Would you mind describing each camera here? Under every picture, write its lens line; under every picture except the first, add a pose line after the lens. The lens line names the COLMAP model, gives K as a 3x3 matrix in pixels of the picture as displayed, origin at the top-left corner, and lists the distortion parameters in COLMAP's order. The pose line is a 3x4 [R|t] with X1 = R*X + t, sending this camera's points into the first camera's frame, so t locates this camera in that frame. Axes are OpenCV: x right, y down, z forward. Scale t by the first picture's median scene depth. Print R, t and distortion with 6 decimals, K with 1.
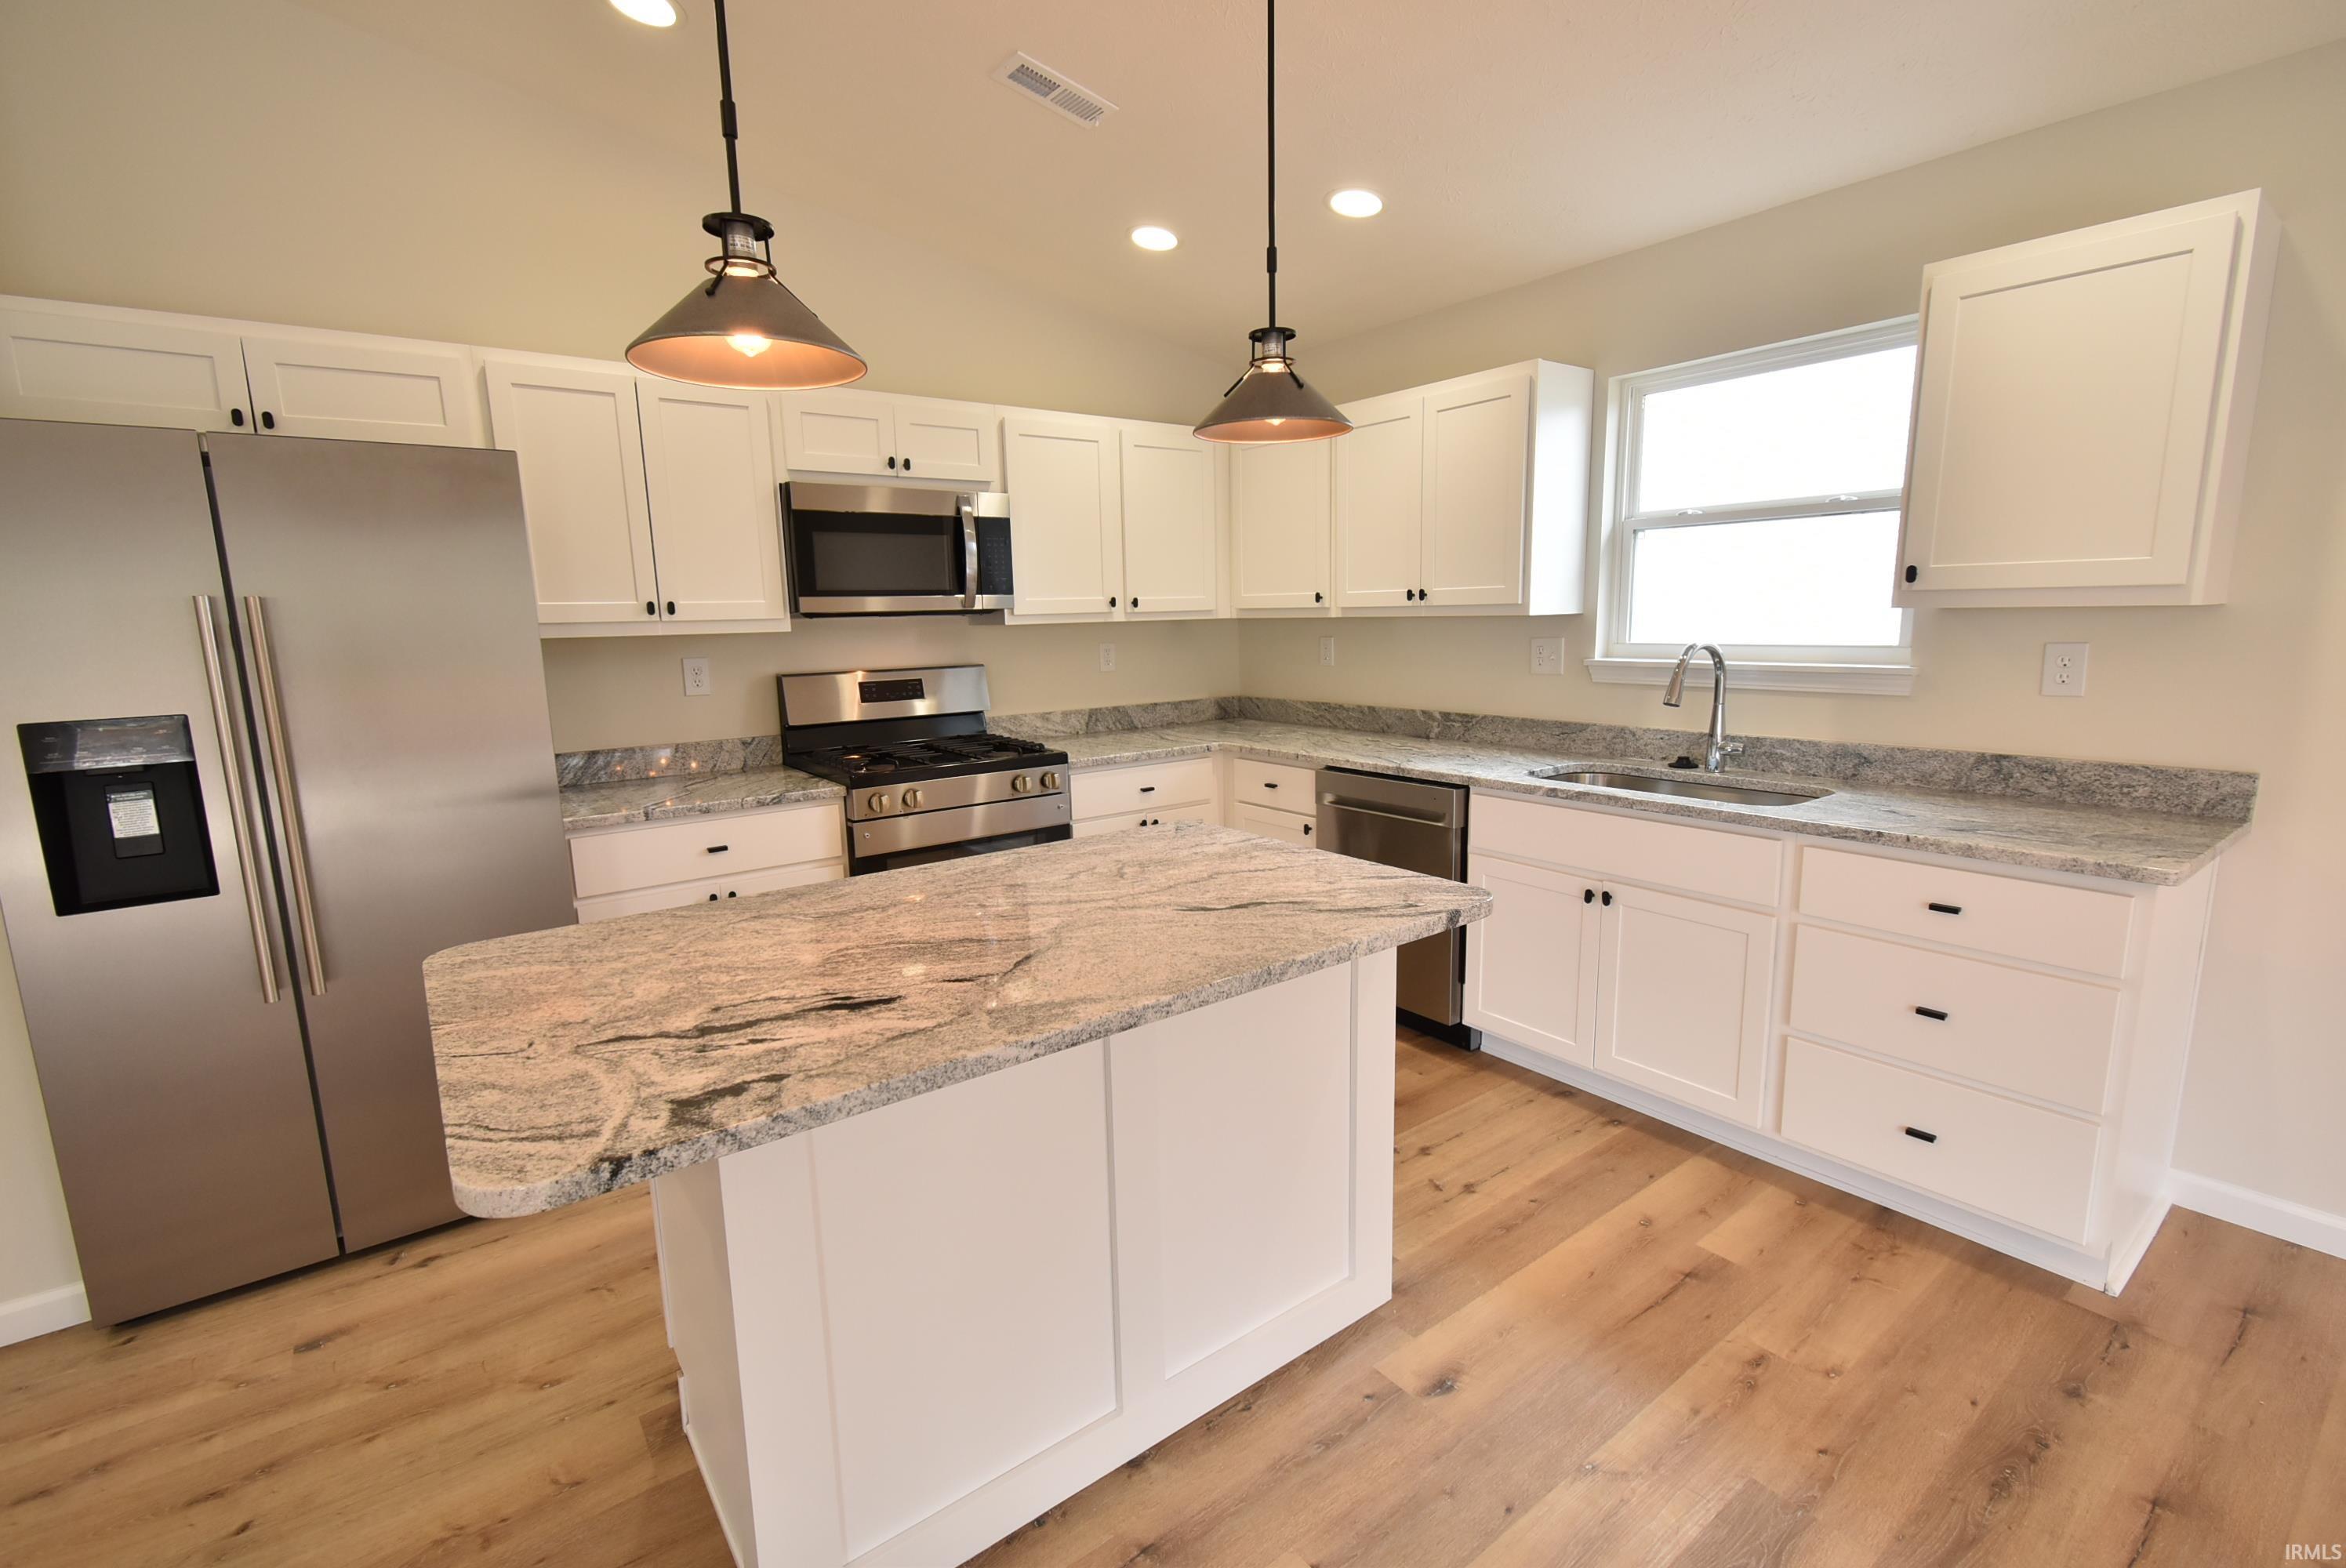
lens RADIAL K [[1036.3, 0, 1172.3], [0, 1036.3, 788.1], [0, 0, 1]] dist [0.008401, -0.004137]
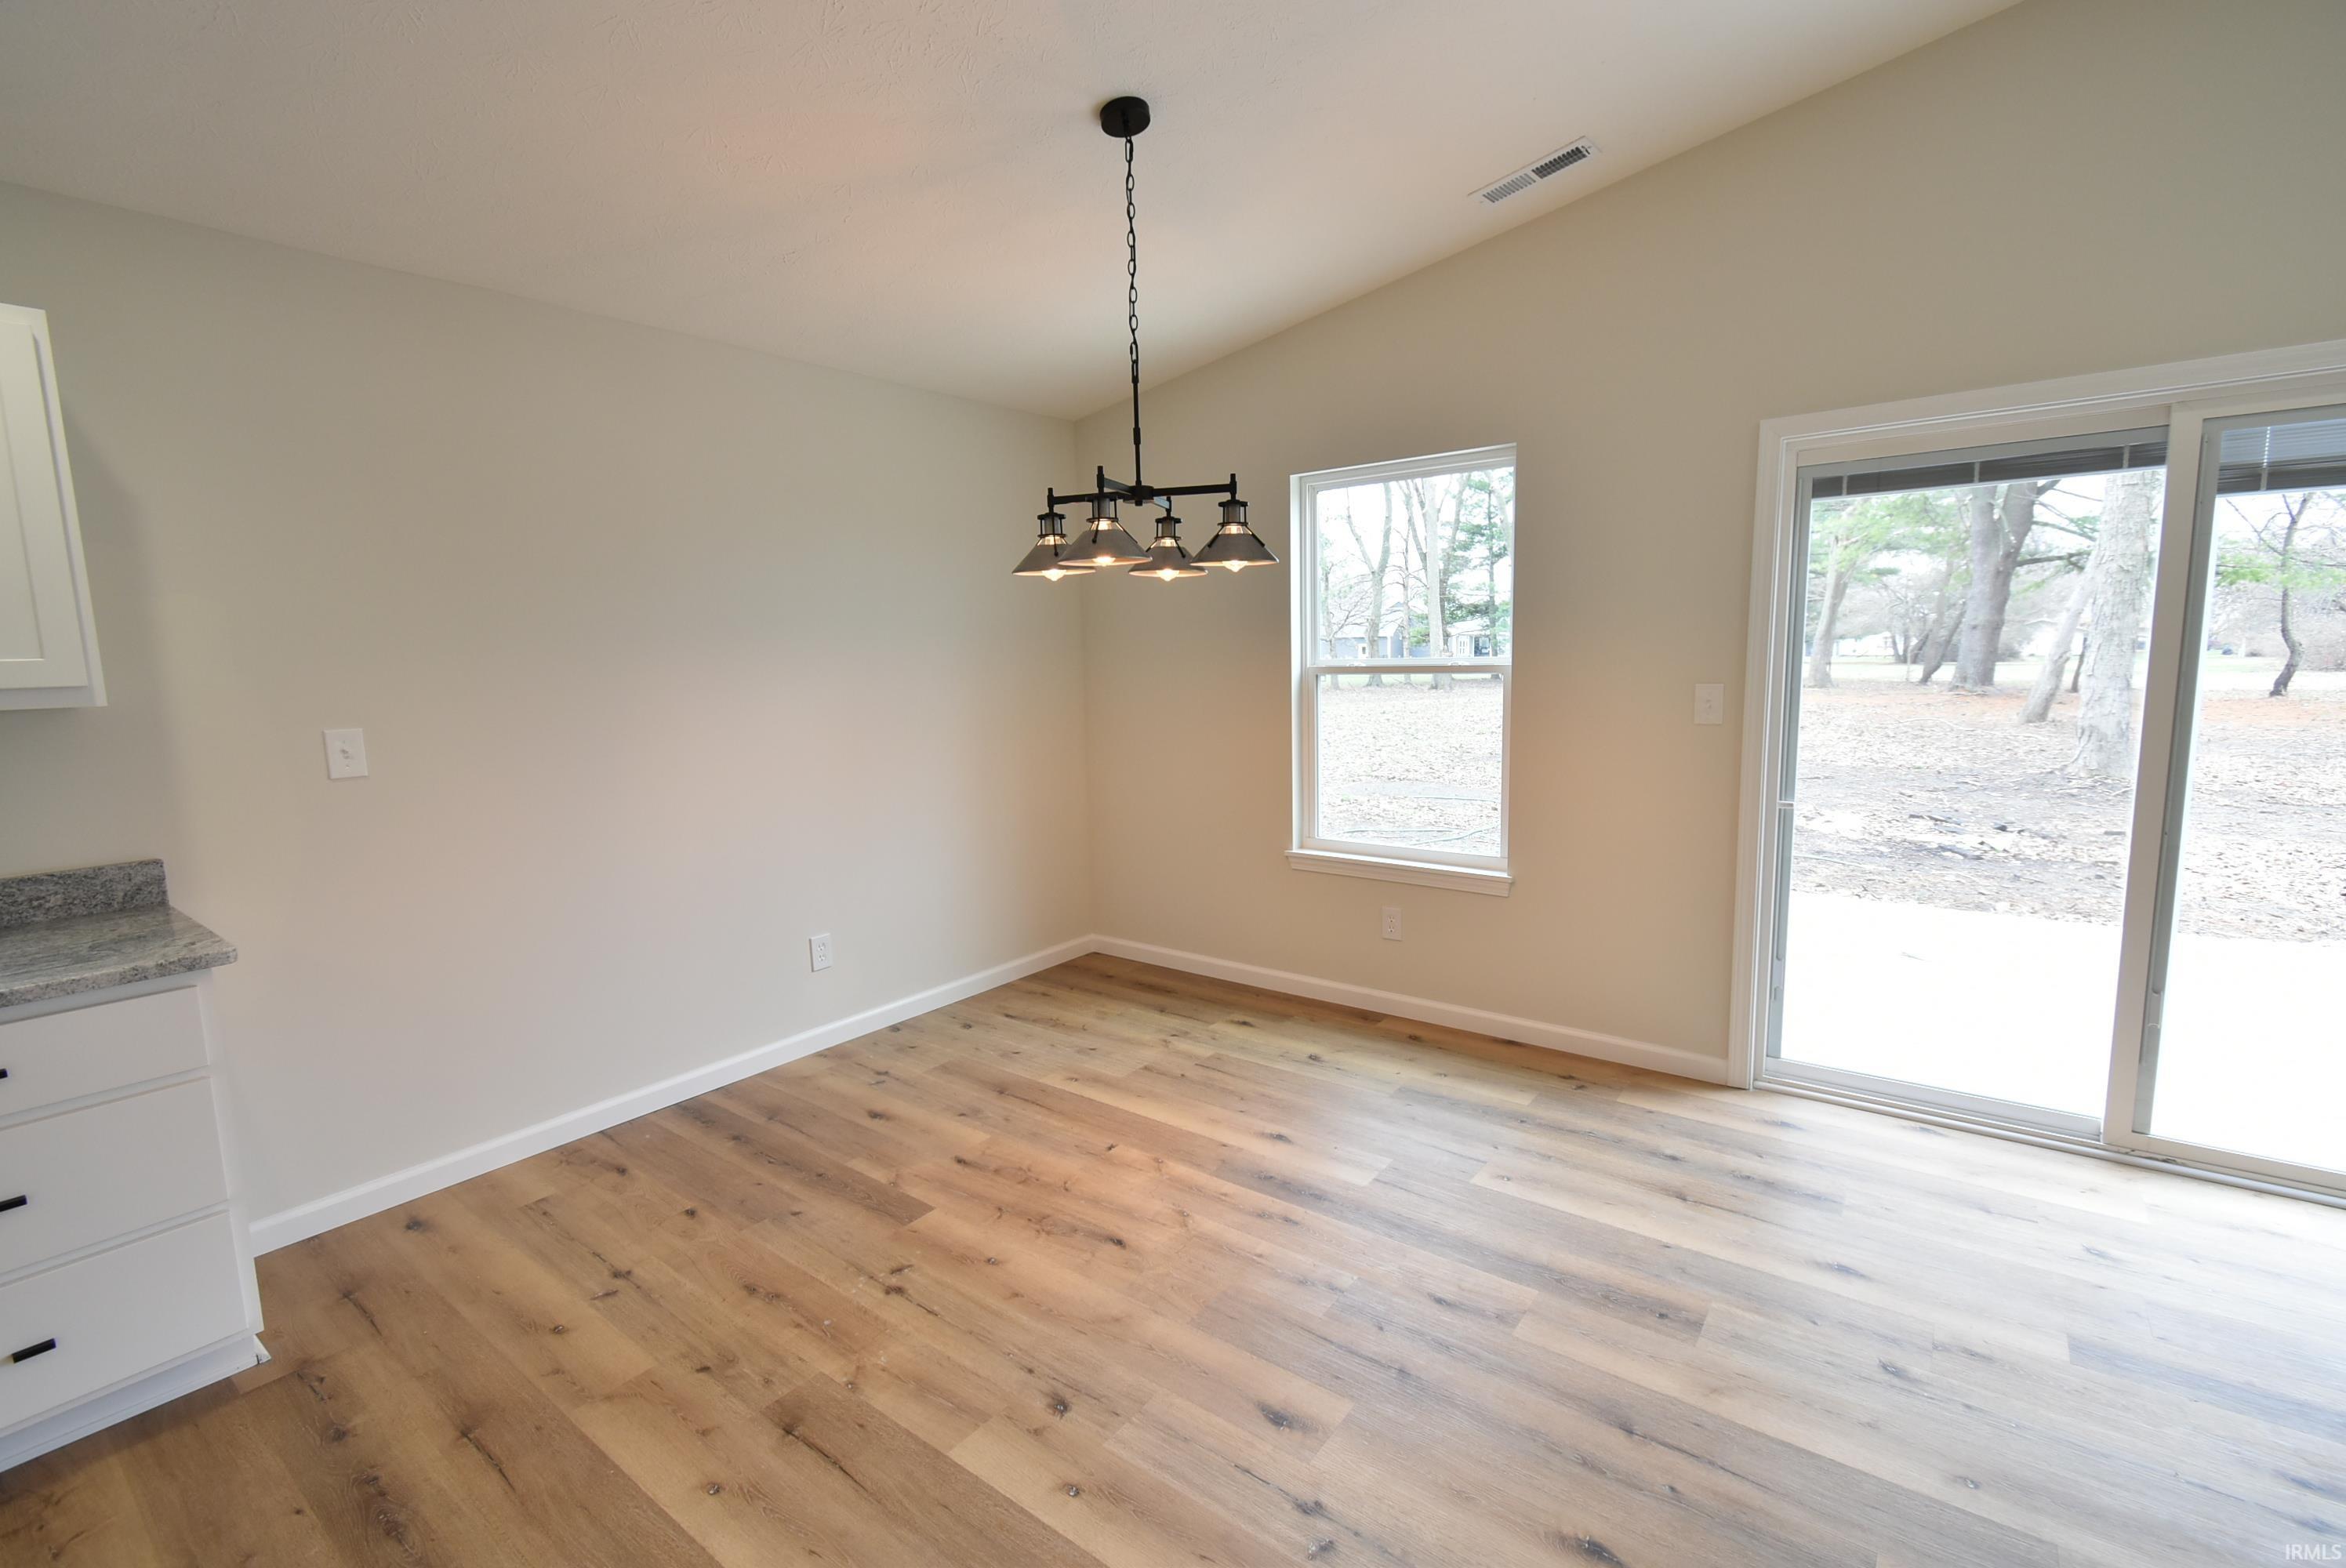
lens RADIAL K [[1036.3, 0, 1172.3], [0, 1036.3, 788.1], [0, 0, 1]] dist [0.008401, -0.004137]
pose [[-0.268459, -0.101708, 0.957907, -0.194927], [0.190986, 0.969050, 0.156416, -0.039522], [-0.944169, 0.224938, -0.240725, 0.188016]]
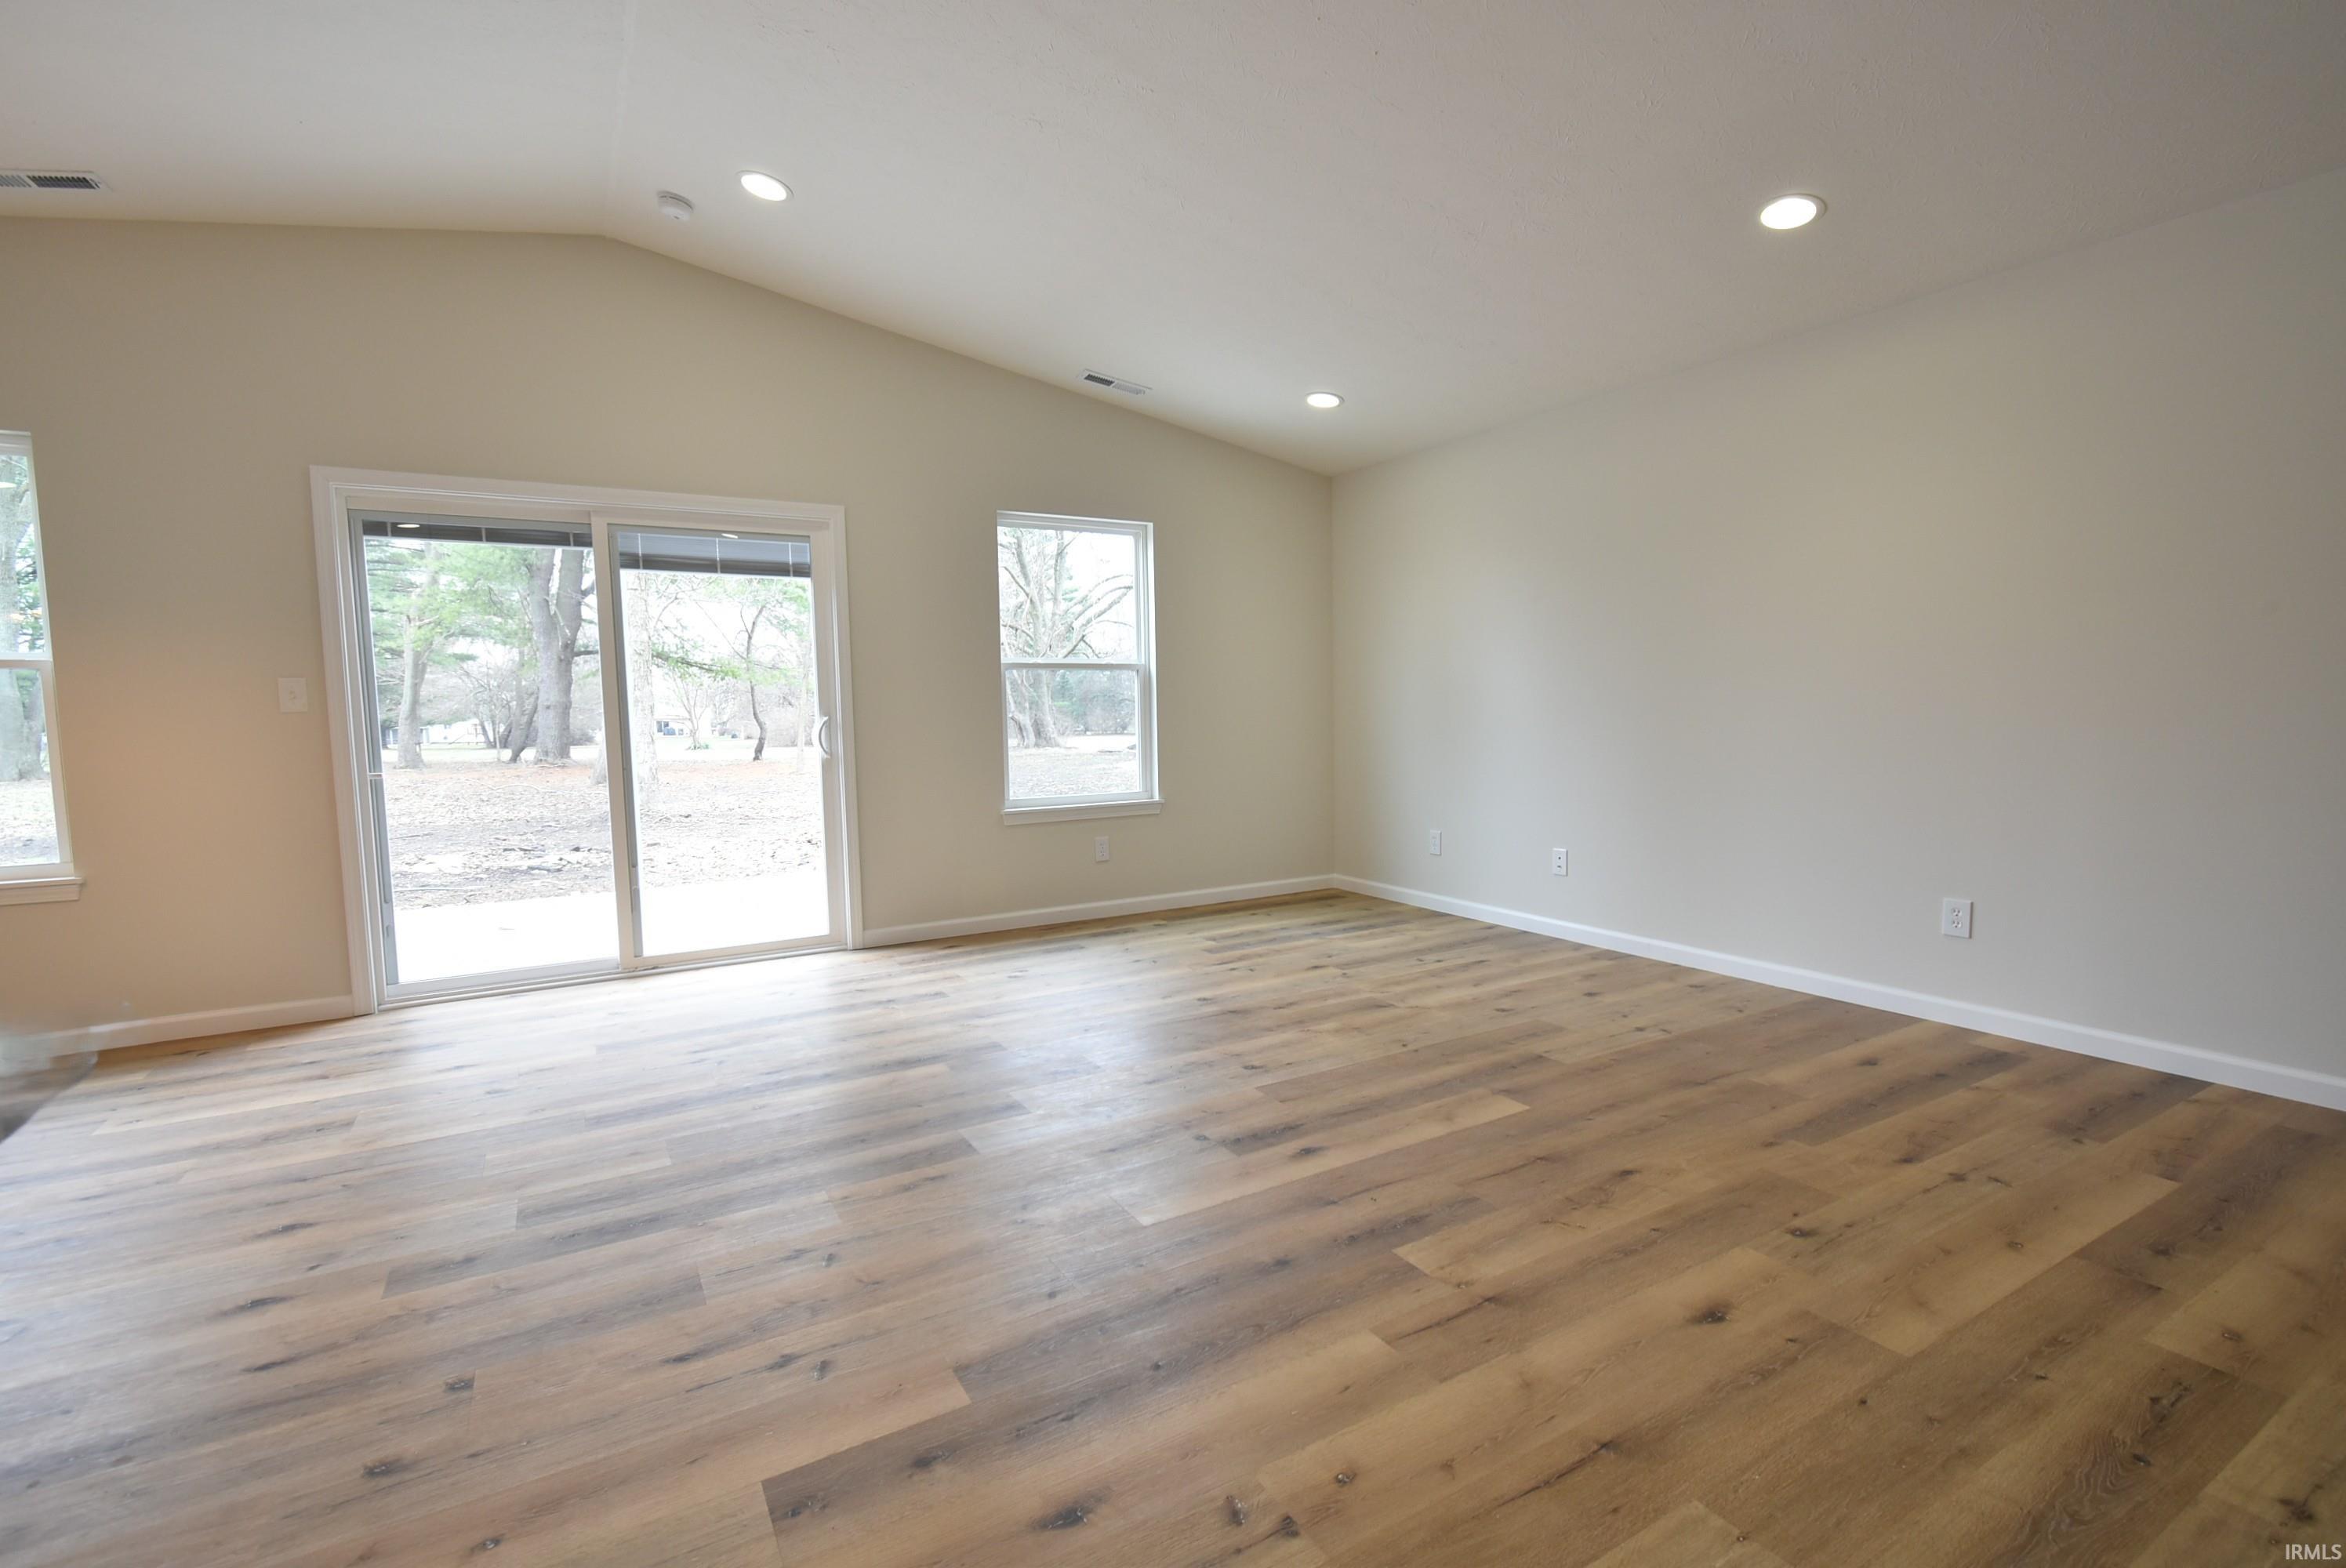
lens RADIAL K [[1047.5, 0, 1172.7], [0, 1047.5, 790.8], [0, 0, 1]] dist [0.008824, -0.003819]
pose [[-0.992409, 0.029233, 0.119457, -0.523803], [0.057573, 0.968760, 0.241223, 0.015945], [-0.108673, 0.246269, -0.963090, 0.537285]]
